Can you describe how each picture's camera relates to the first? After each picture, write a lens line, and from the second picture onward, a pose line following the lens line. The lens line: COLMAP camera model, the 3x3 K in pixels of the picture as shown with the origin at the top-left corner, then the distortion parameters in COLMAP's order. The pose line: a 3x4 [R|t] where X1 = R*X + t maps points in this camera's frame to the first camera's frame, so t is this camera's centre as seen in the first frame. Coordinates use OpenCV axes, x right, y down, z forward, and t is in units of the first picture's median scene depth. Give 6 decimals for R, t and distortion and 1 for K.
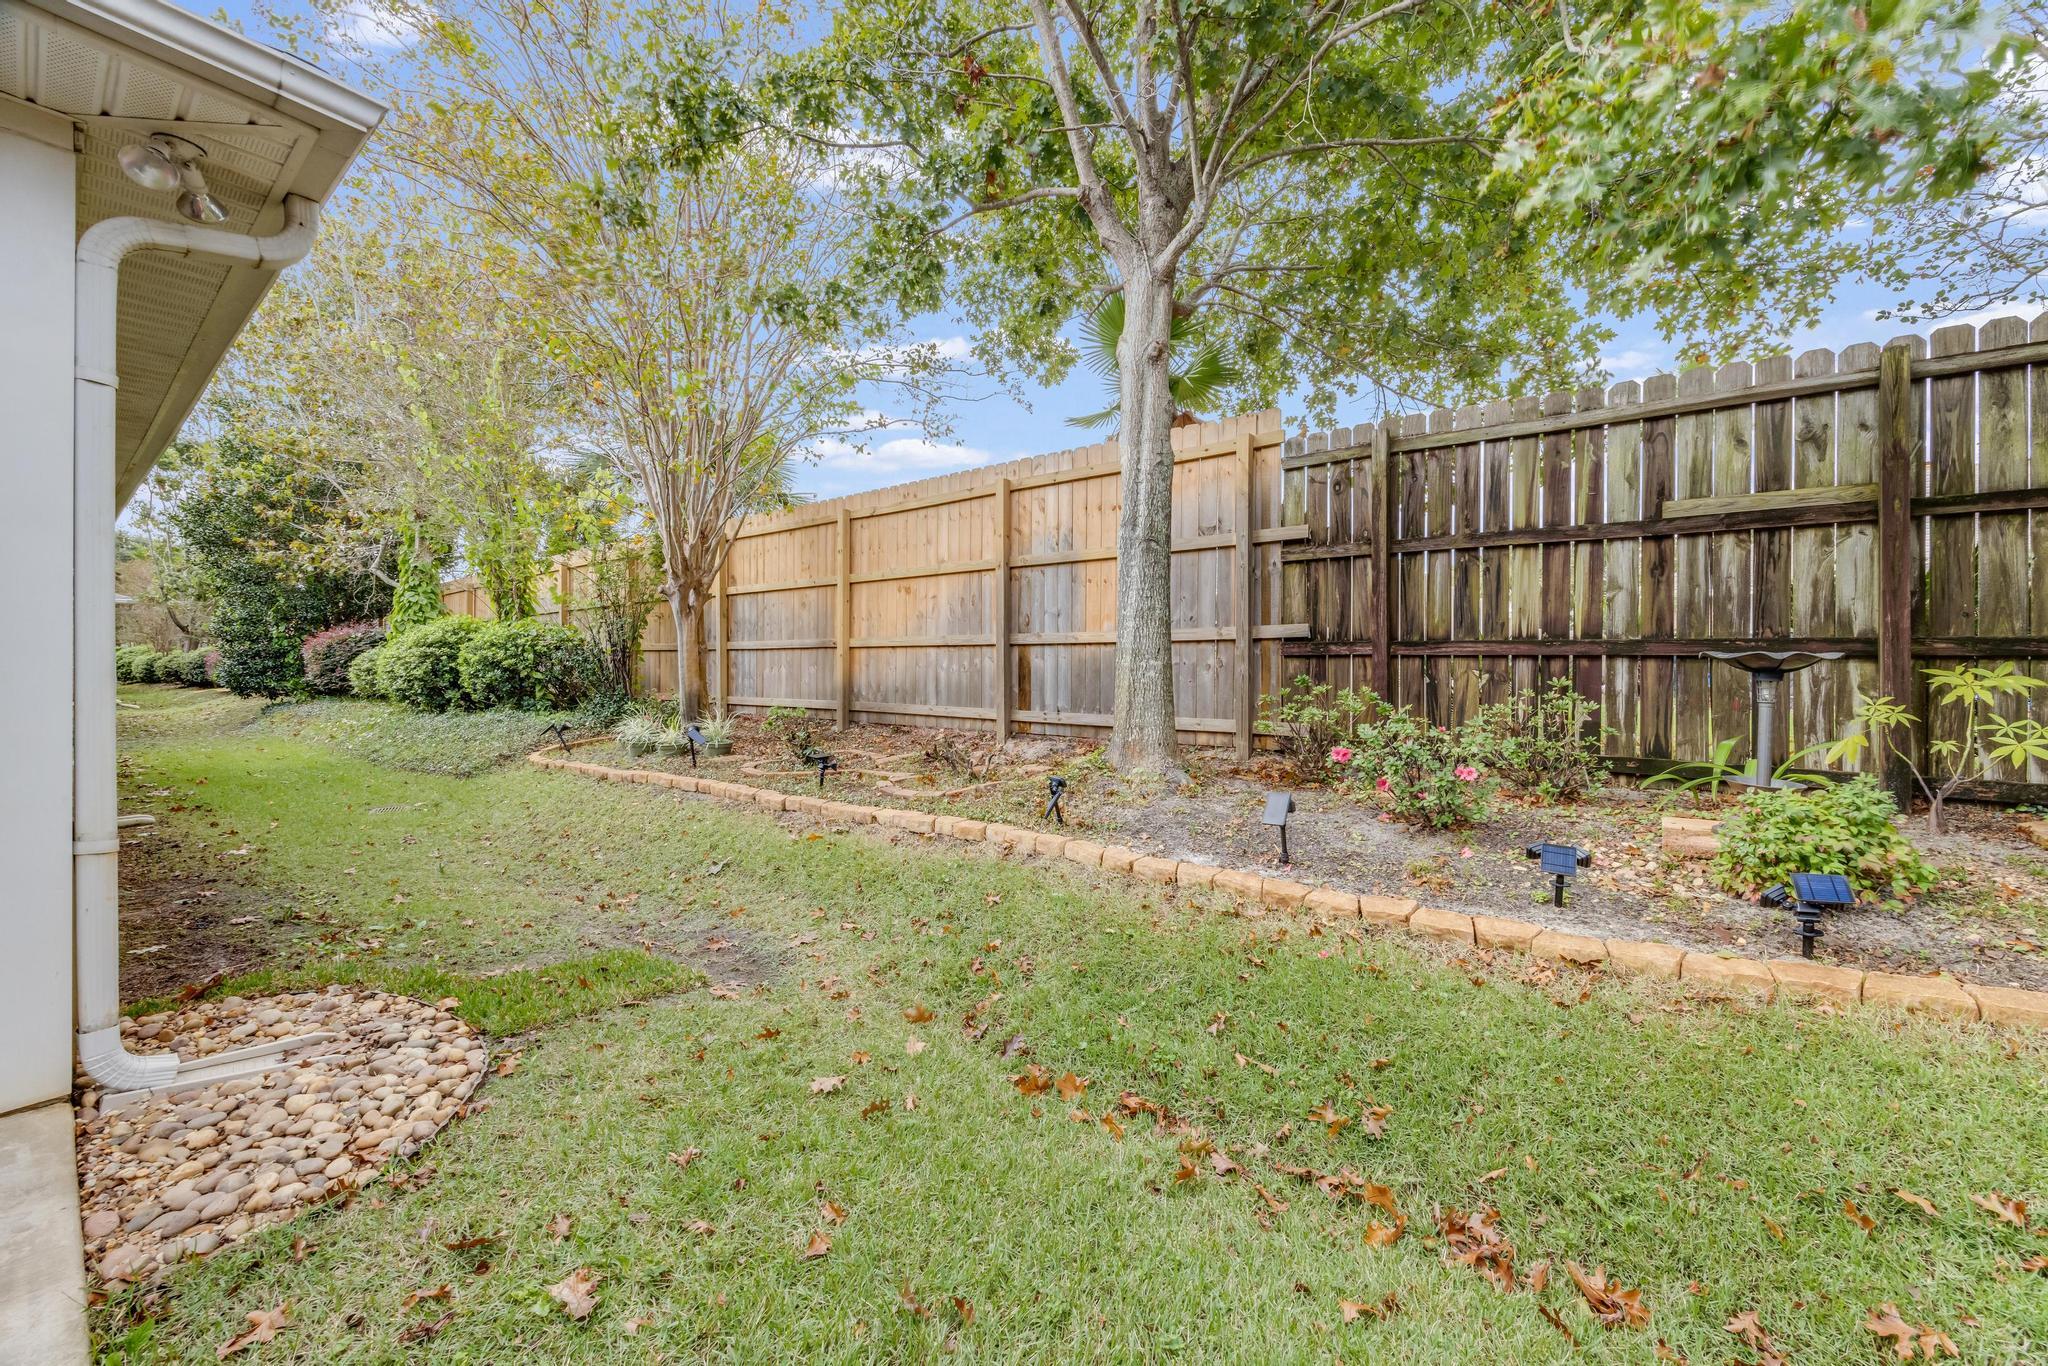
lens RADIAL K [[802.5, 0, 1025.1], [0, 802.5, 675.0], [0, 0, 1]] dist [-0.013107, -0.000307]
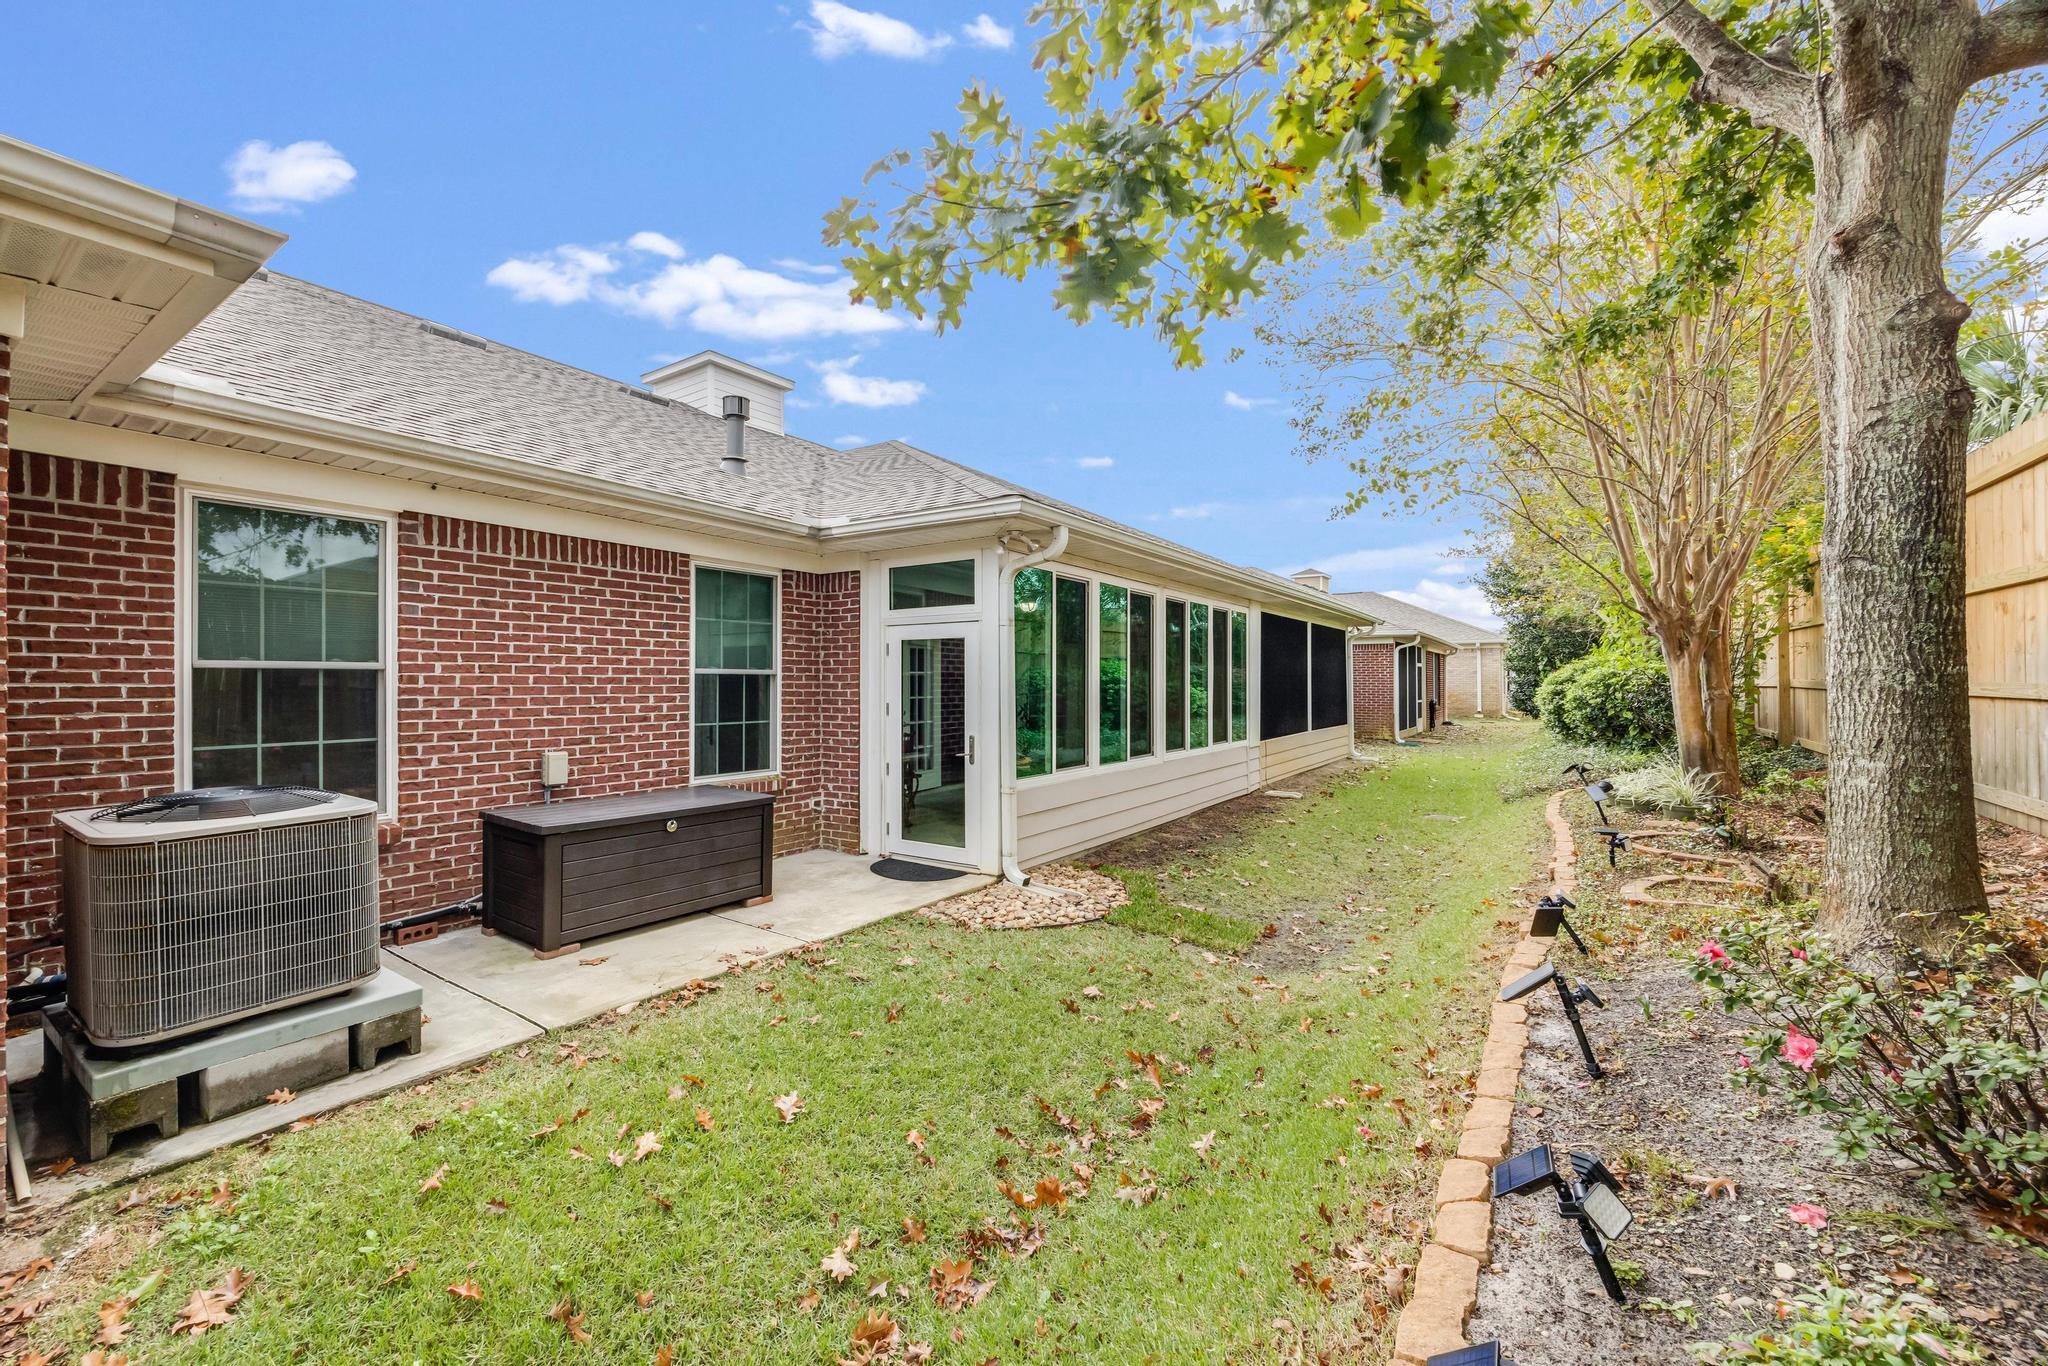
lens RADIAL K [[802.5, 0, 1030.2], [0, 802.5, 681.9], [0, 0, 1]] dist [-0.013107, -0.000307]
pose [[0.083988, -0.002870, -0.996463, 0.690973], [-0.005474, 0.999979, -0.003341, -0.070481], [0.996452, 0.005735, 0.083970, 0.338654]]
